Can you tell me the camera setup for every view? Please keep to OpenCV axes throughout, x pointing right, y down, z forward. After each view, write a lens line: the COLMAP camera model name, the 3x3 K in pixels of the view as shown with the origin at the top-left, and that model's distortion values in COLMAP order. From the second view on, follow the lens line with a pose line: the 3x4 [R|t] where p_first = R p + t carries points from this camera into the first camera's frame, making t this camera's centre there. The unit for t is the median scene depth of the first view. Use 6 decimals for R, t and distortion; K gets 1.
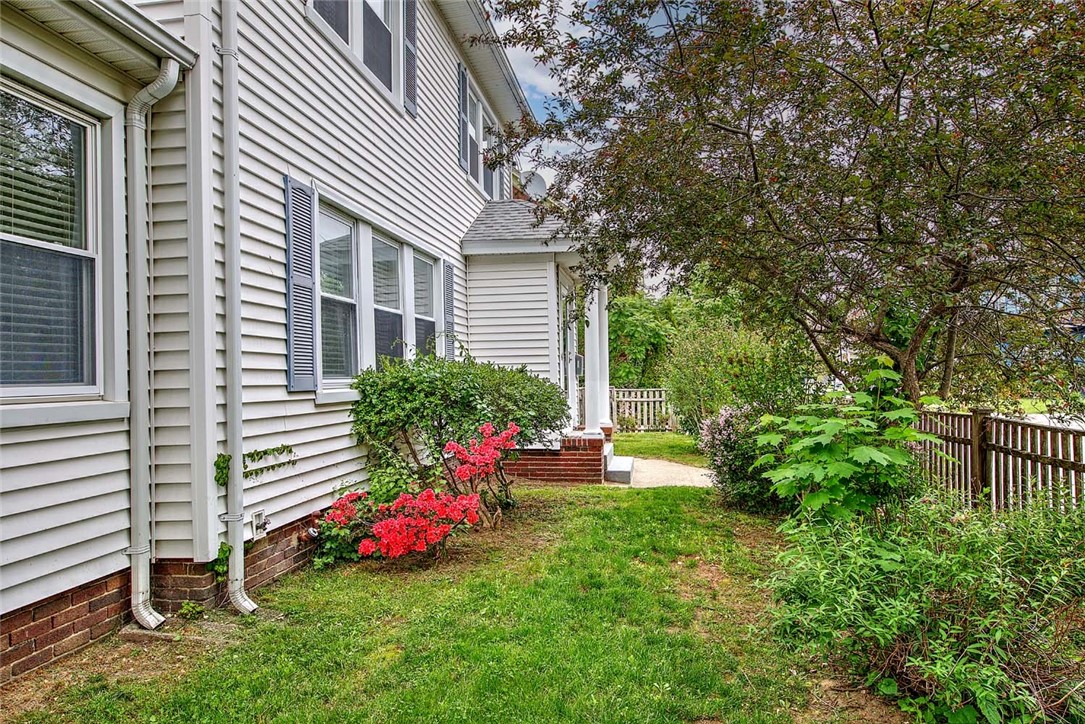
lens RADIAL K [[699.7, 0, 545.2], [0, 699.7, 365.3], [0, 0, 1]] dist [-0.000576, -0.001645]
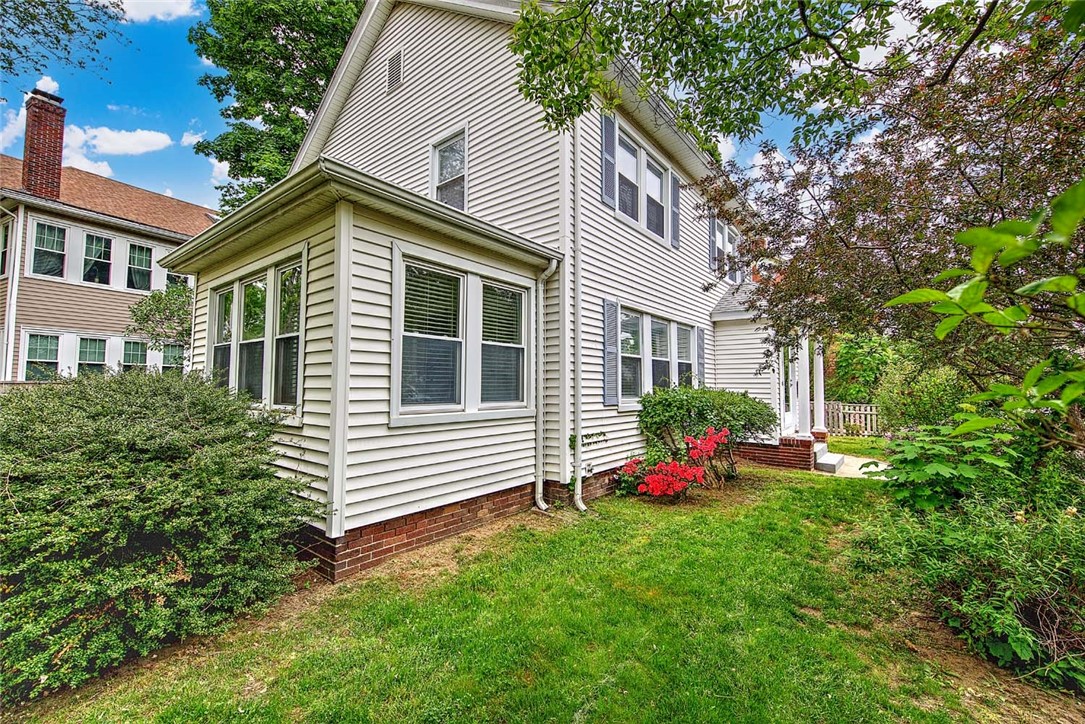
lens RADIAL K [[450.6, 0, 542.0], [0, 450.6, 360.2], [0, 0, 1]] dist [0.001246, 0.000101]
pose [[0.862195, -0.006279, -0.506537, 0.153760], [-0.012691, 0.999342, -0.033990, -0.050717], [0.506417, 0.035735, 0.861548, -0.241191]]
